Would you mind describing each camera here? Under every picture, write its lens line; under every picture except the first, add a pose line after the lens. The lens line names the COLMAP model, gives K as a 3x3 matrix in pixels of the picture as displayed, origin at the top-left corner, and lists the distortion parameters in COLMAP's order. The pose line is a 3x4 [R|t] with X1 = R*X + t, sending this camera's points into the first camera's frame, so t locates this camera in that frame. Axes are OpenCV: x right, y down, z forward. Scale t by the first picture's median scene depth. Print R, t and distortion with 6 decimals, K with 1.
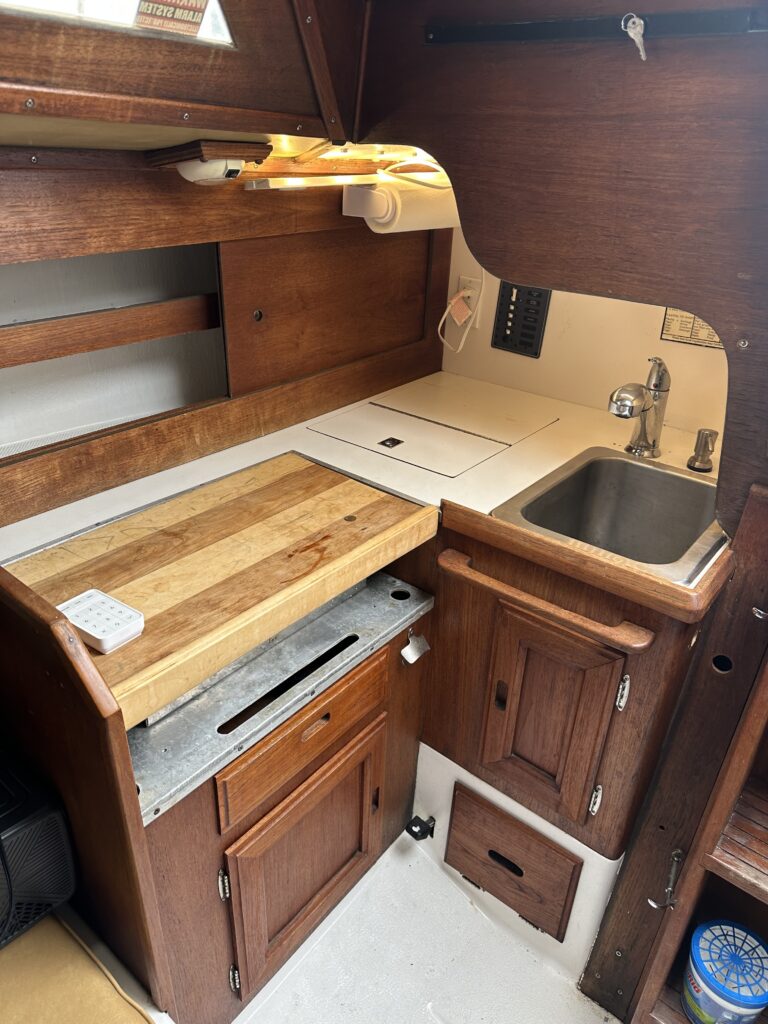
lens RADIAL K [[704.9, 0, 385.4], [0, 704.9, 509.8], [0, 0, 1]] dist [-0.006474, -0.005942]
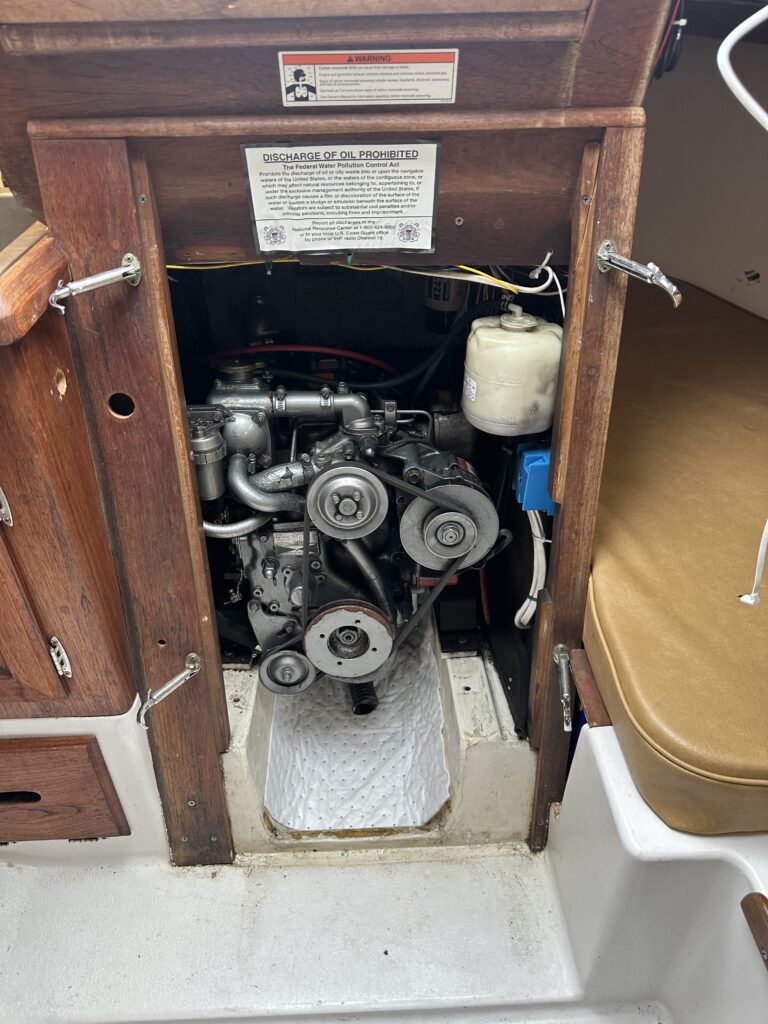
lens RADIAL K [[704.9, 0, 383.8], [0, 704.9, 513.4], [0, 0, 1]] dist [-0.006474, -0.005942]
pose [[0.747280, -0.435732, 0.501707, 0.233907], [0.340813, 0.899456, 0.273543, 0.184891], [-0.570455, -0.033425, 0.820649, 0.217752]]
